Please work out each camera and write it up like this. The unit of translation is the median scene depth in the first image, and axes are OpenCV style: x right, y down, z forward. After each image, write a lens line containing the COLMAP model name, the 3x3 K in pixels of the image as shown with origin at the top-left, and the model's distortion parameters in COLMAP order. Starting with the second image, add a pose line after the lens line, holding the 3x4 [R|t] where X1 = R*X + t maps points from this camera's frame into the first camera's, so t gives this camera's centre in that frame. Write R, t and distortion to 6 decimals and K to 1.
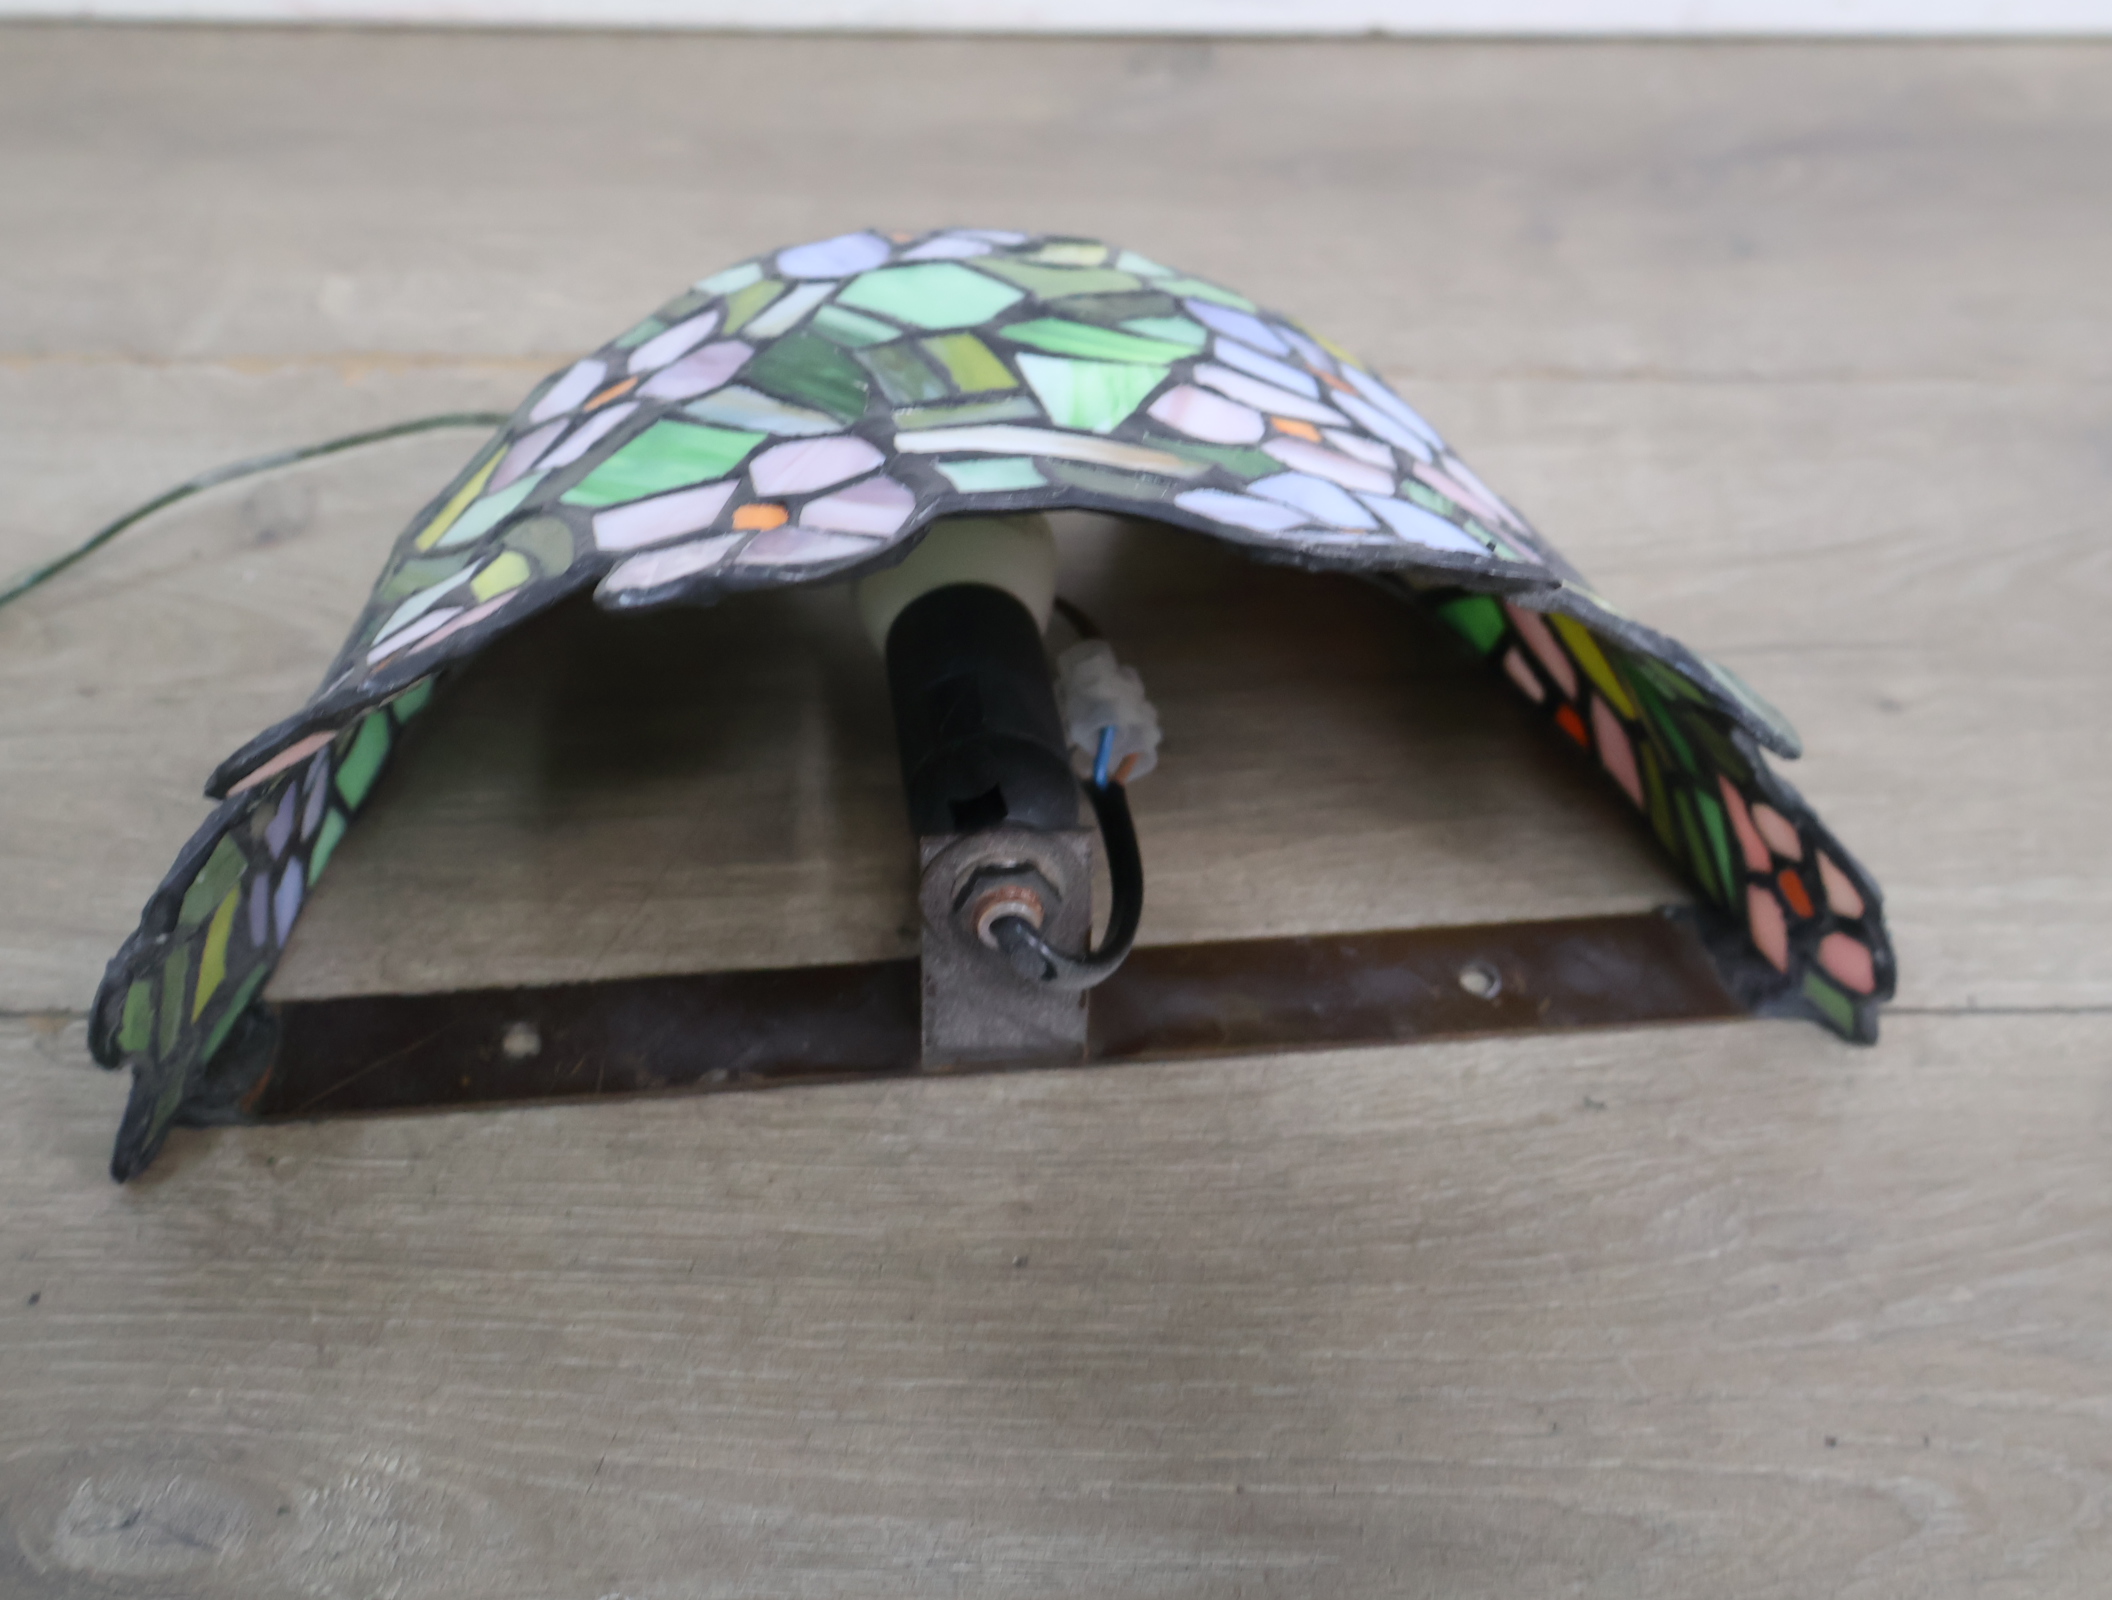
lens RADIAL K [[2341.4, 0, 1056.0], [0, 2341.4, 800.0], [0, 0, 1]] dist [0.002040, 0.026676]
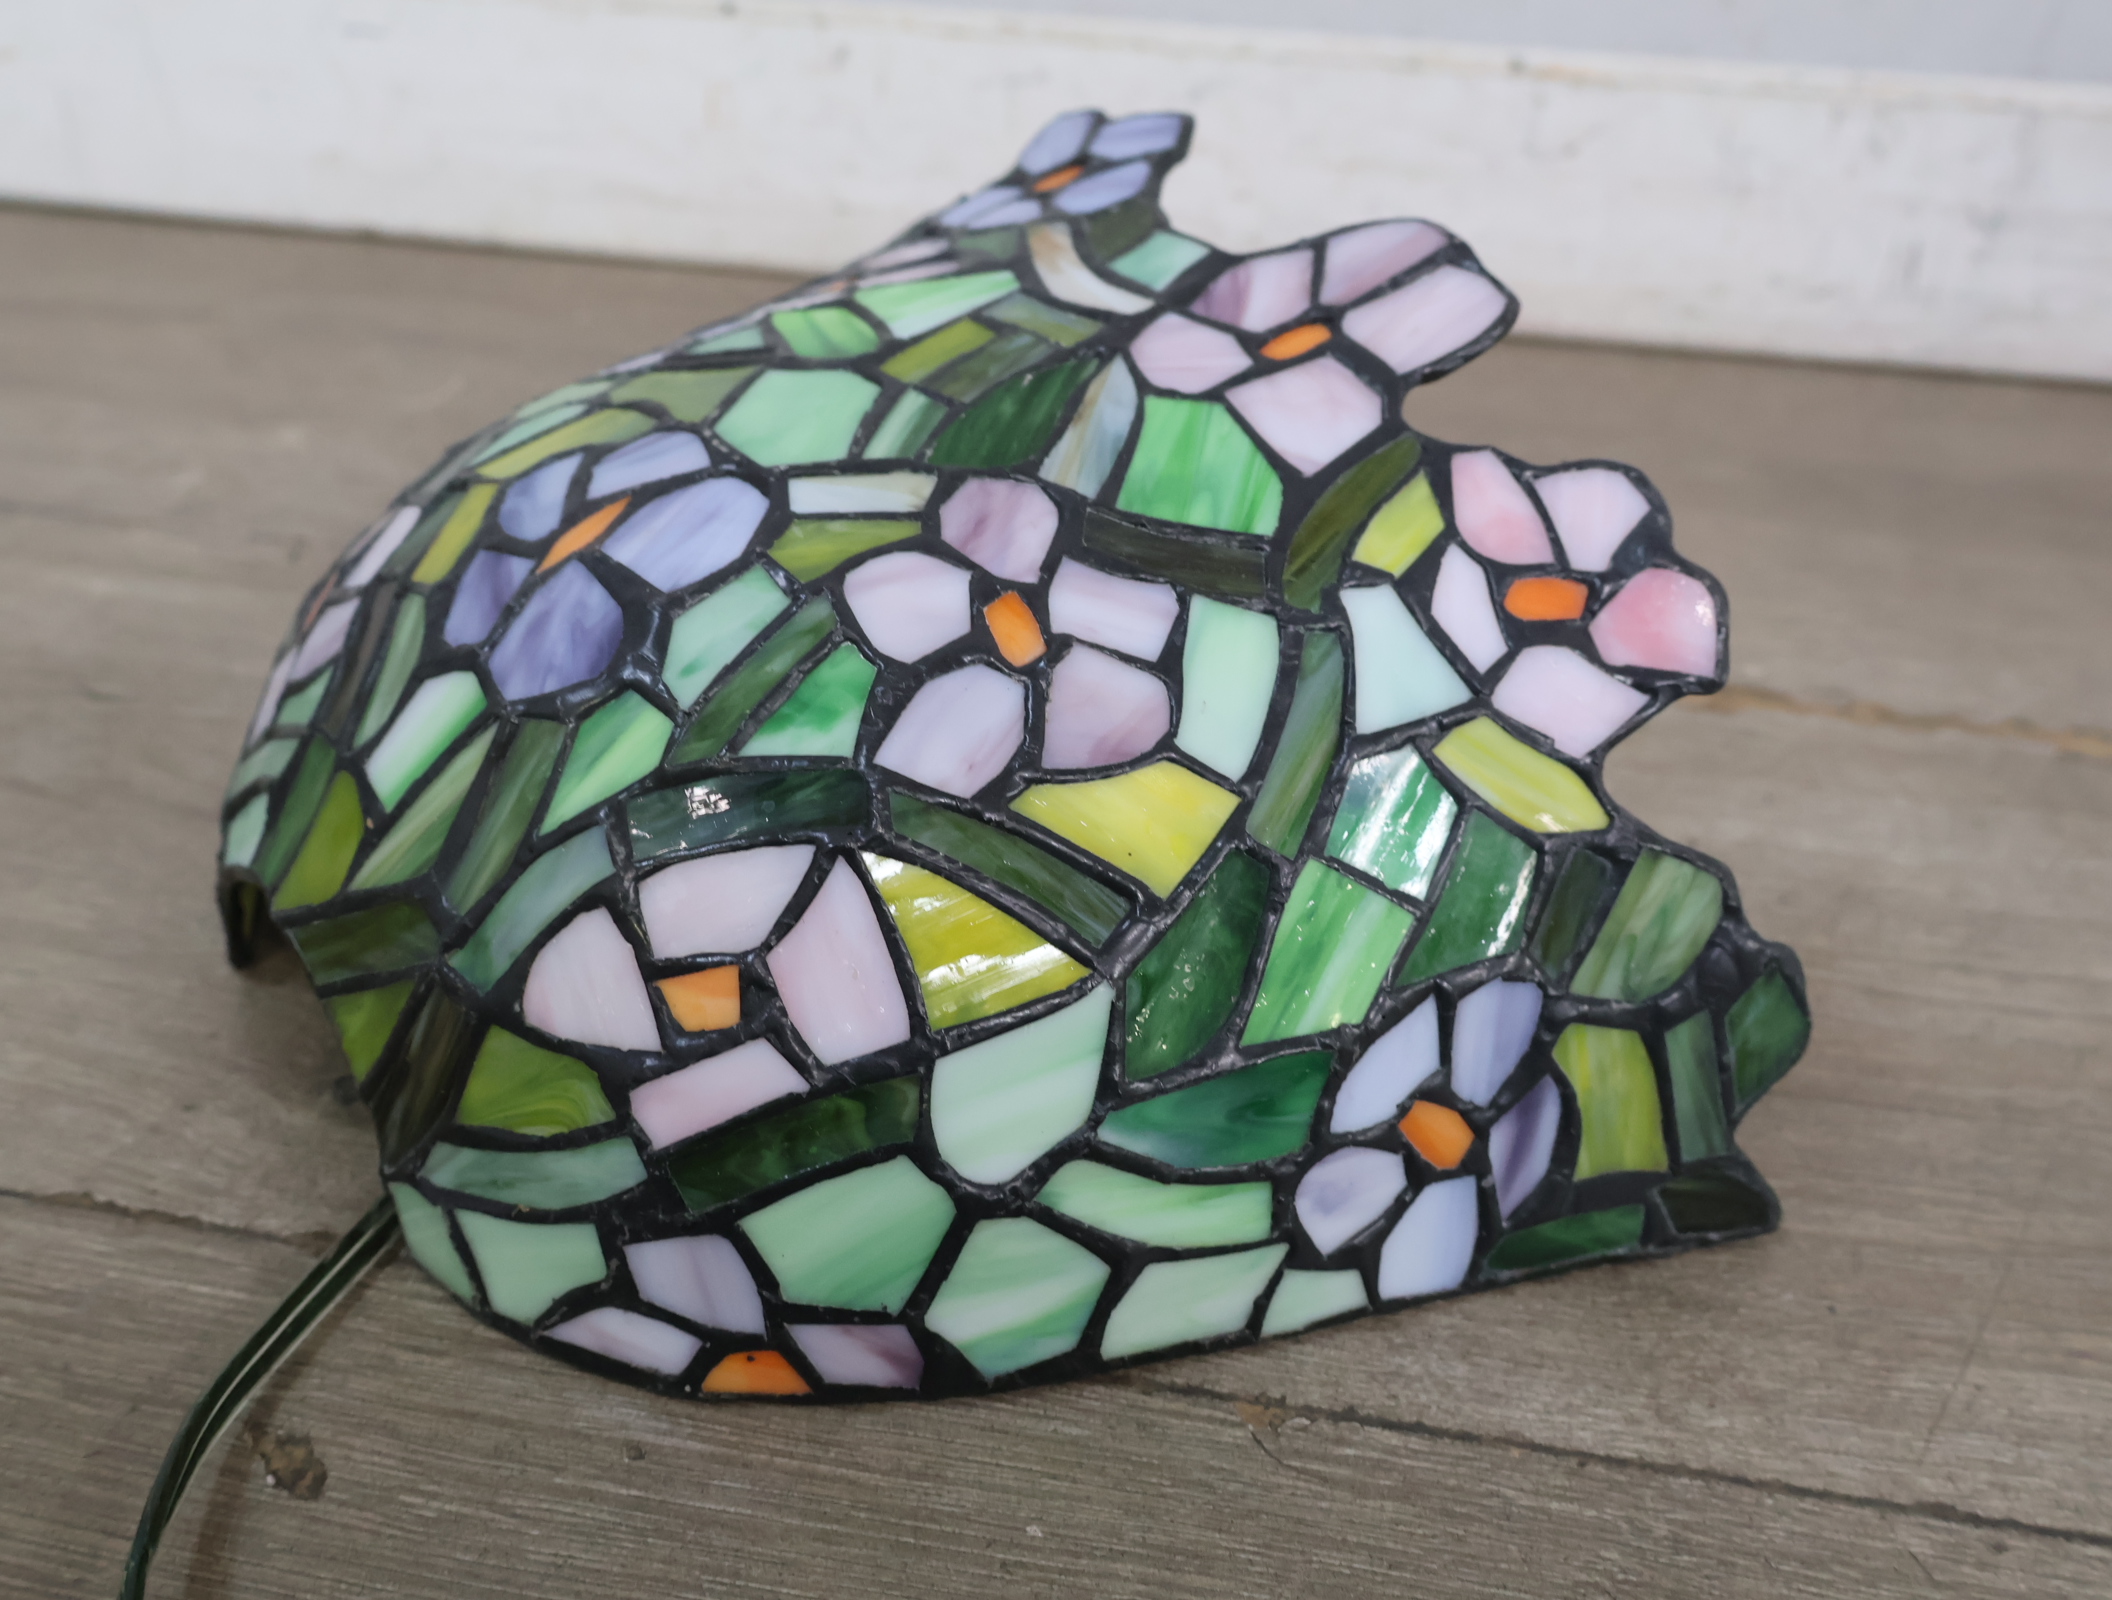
lens RADIAL K [[2341.4, 0, 1056.0], [0, 2341.4, 800.0], [0, 0, 1]] dist [0.002040, 0.026676]
pose [[-0.443971, -0.520415, 0.729423, -0.907174], [0.569543, 0.464549, 0.678096, -0.758980], [-0.691744, 0.716493, 0.090152, 1.010474]]
